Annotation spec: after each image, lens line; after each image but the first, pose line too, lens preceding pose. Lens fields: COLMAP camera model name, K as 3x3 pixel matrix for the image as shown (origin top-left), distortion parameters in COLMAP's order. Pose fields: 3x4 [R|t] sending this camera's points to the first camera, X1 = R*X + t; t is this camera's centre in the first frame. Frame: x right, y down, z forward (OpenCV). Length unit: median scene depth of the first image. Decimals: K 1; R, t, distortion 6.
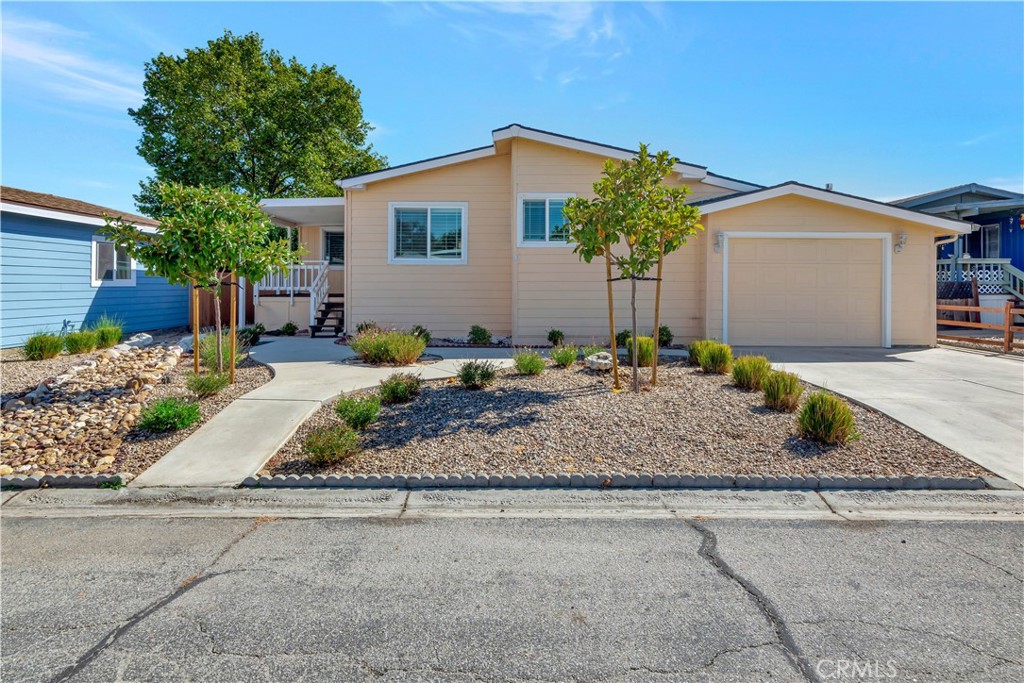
lens RADIAL K [[588.6, 0, 510.4], [0, 588.6, 282.7], [0, 0, 1]] dist [0.001263, 0.000599]
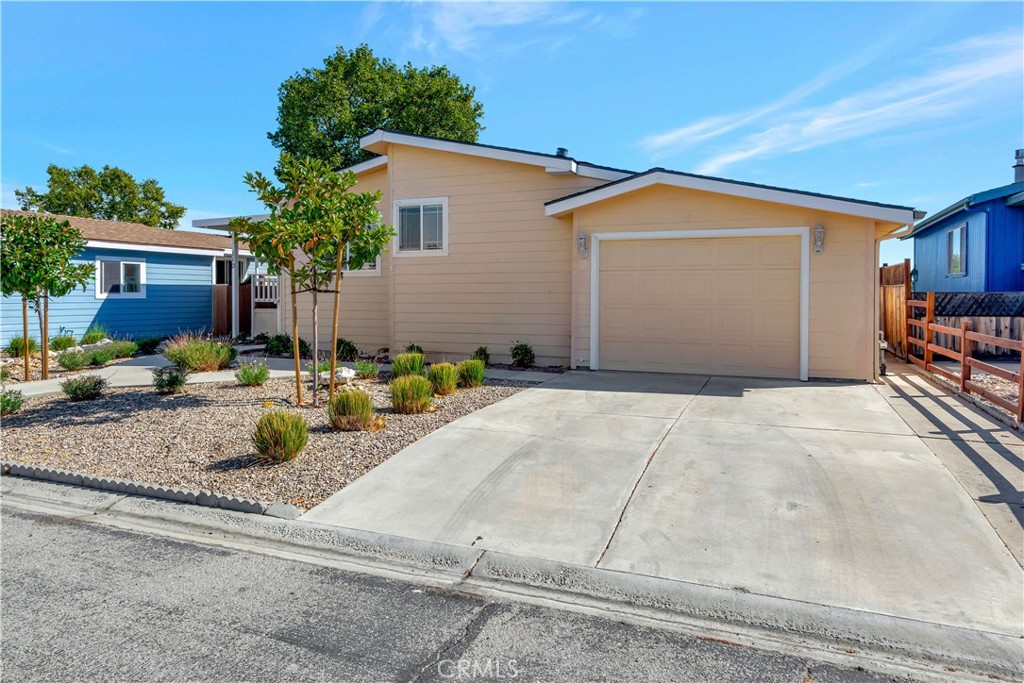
lens RADIAL K [[671.9, 0, 511.7], [0, 671.9, 317.7], [0, 0, 1]] dist [-0.000014, -0.000163]
pose [[0.924953, 0.010899, -0.379925, 0.558849], [0.002786, 0.999367, 0.035453, -0.000792], [0.380071, -0.033851, 0.924338, 0.060446]]
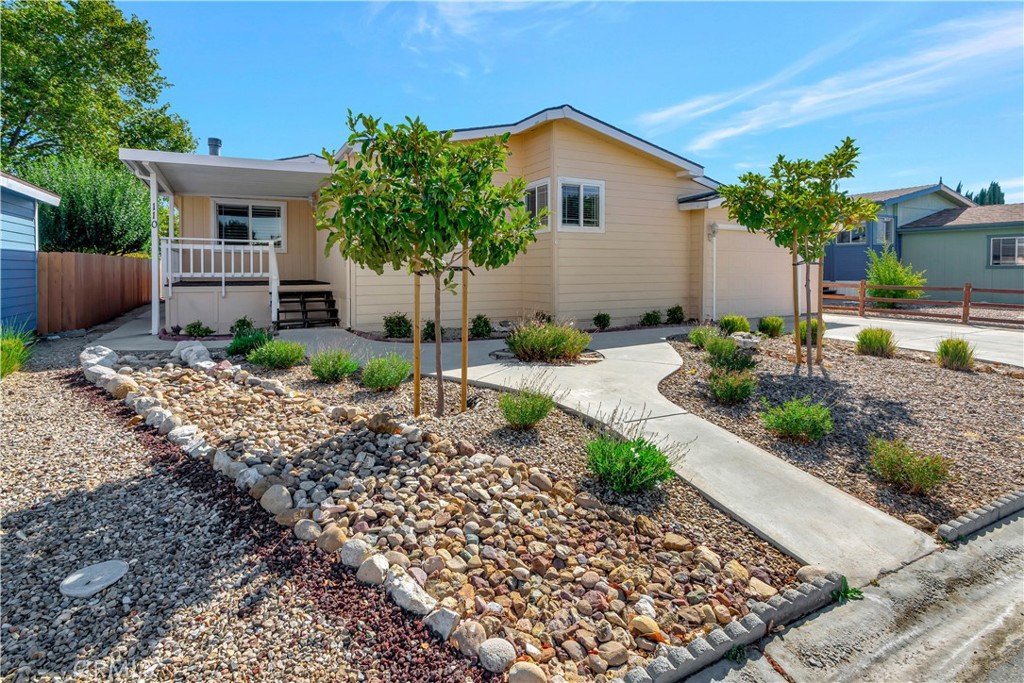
lens RADIAL K [[524.7, 0, 508.6], [0, 524.7, 279.5], [0, 0, 1]] dist [0.017925, -0.000219]
pose [[0.877331, -0.012432, 0.479724, -0.449555], [0.001526, 0.999732, 0.023118, 0.000315], [-0.479882, -0.019550, 0.877115, 0.245136]]
